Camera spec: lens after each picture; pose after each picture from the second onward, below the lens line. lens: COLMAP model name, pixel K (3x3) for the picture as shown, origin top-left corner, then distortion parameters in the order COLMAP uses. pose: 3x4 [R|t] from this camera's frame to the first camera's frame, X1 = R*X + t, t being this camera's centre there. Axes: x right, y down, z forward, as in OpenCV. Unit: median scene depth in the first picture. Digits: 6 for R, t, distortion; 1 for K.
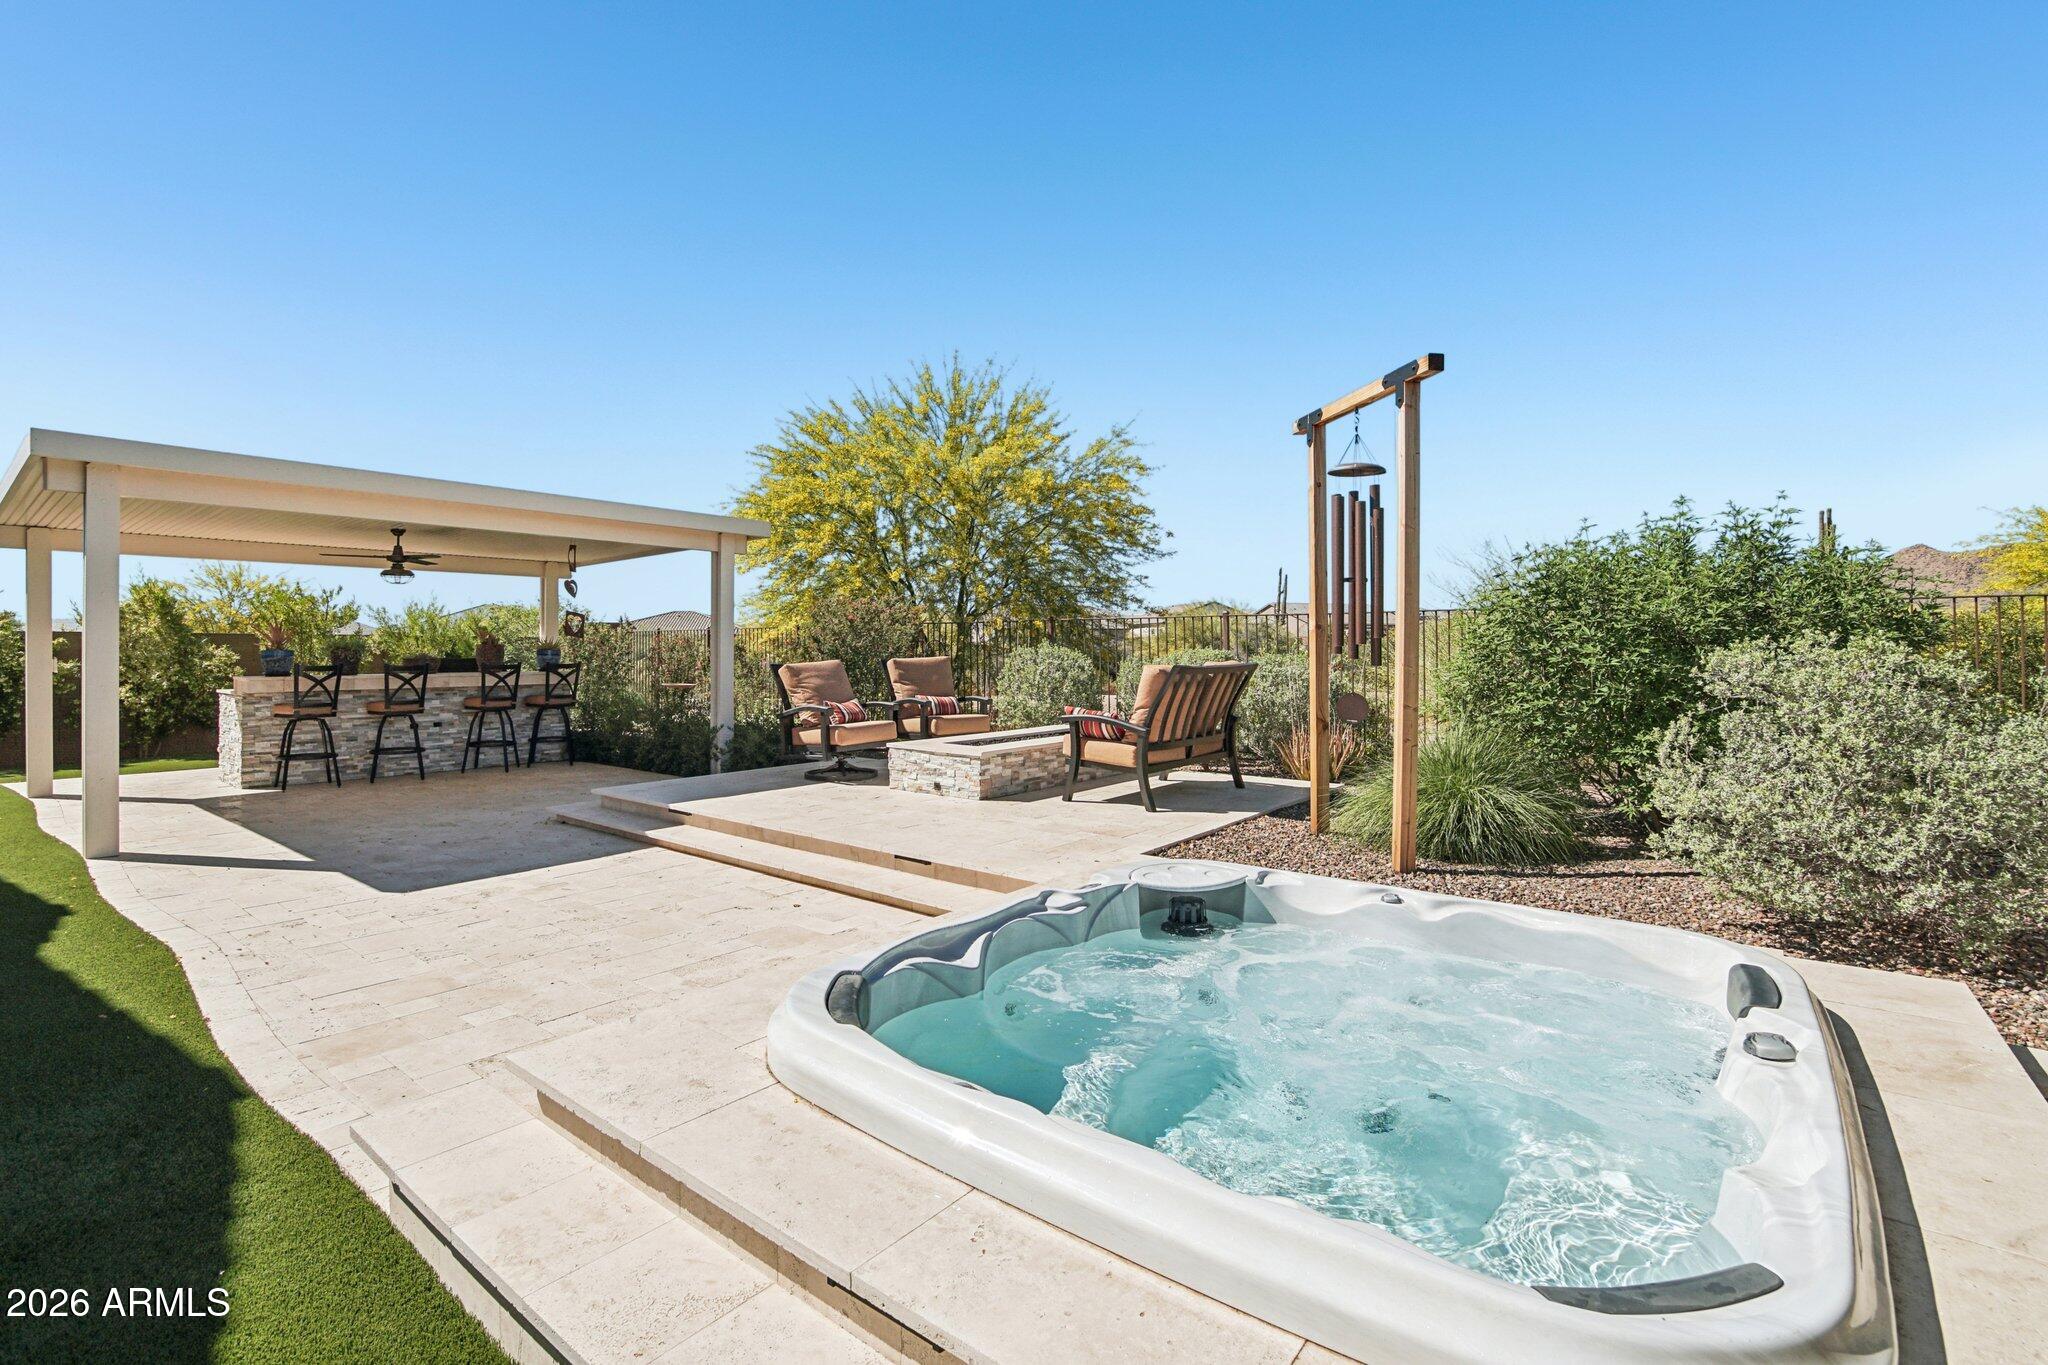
lens RADIAL K [[918.6, 0, 1029.0], [0, 918.6, 651.4], [0, 0, 1]] dist [-0.036540, 0.006859]
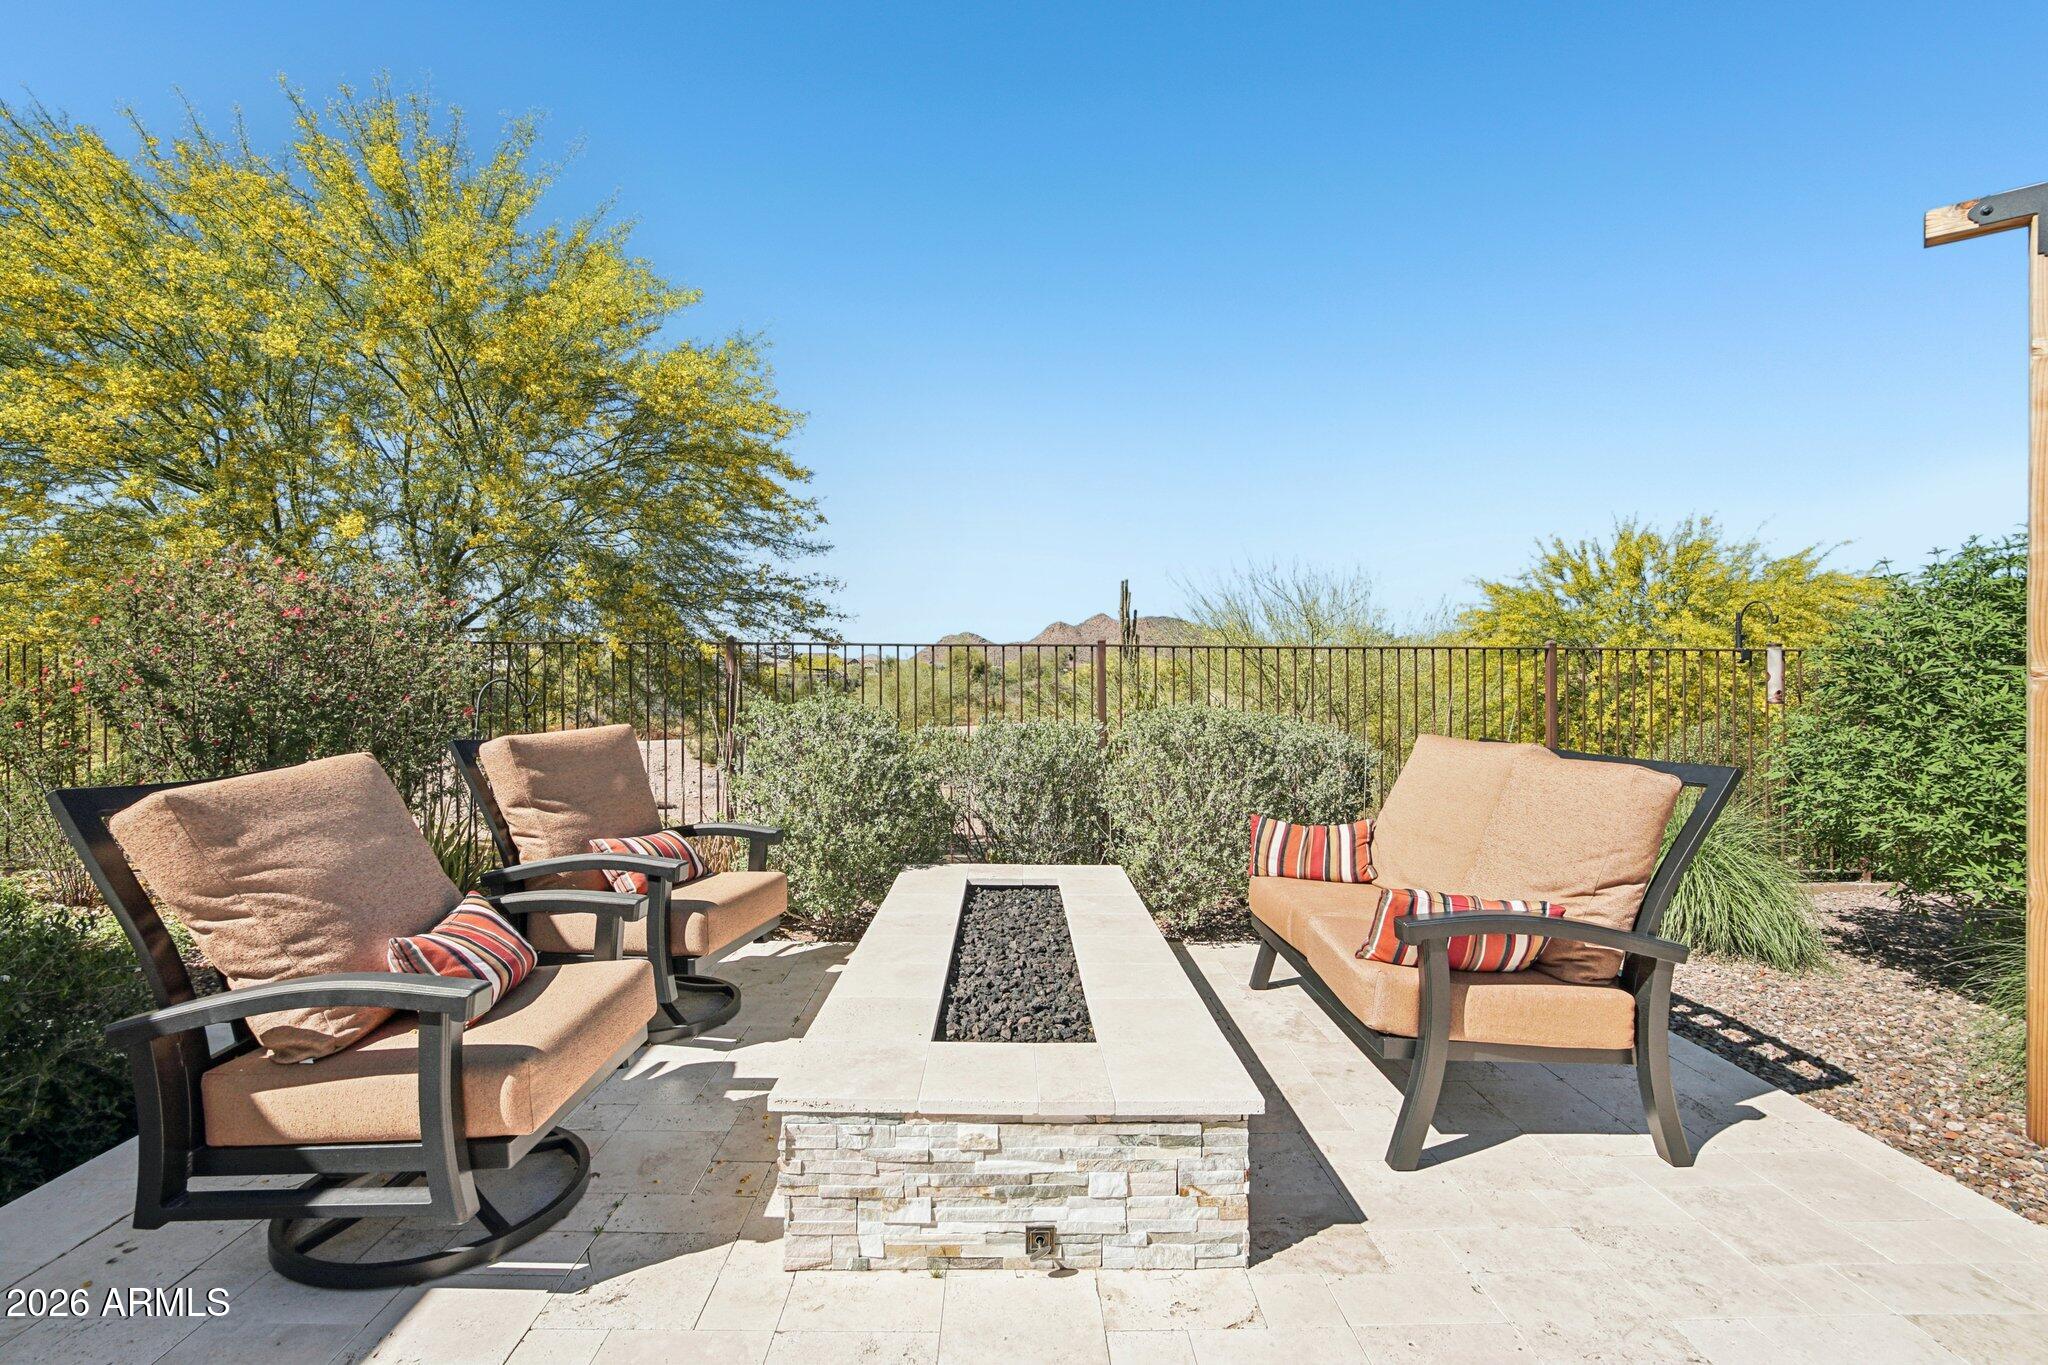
lens RADIAL K [[918.6, 0, 991.8], [0, 918.6, 695.6], [0, 0, 1]] dist [-0.036540, 0.006859]
pose [[0.786141, 0.000683, 0.618046, -0.298299], [-0.003384, 0.999989, 0.003199, -0.012231], [-0.618037, -0.004607, 0.786135, 0.875374]]
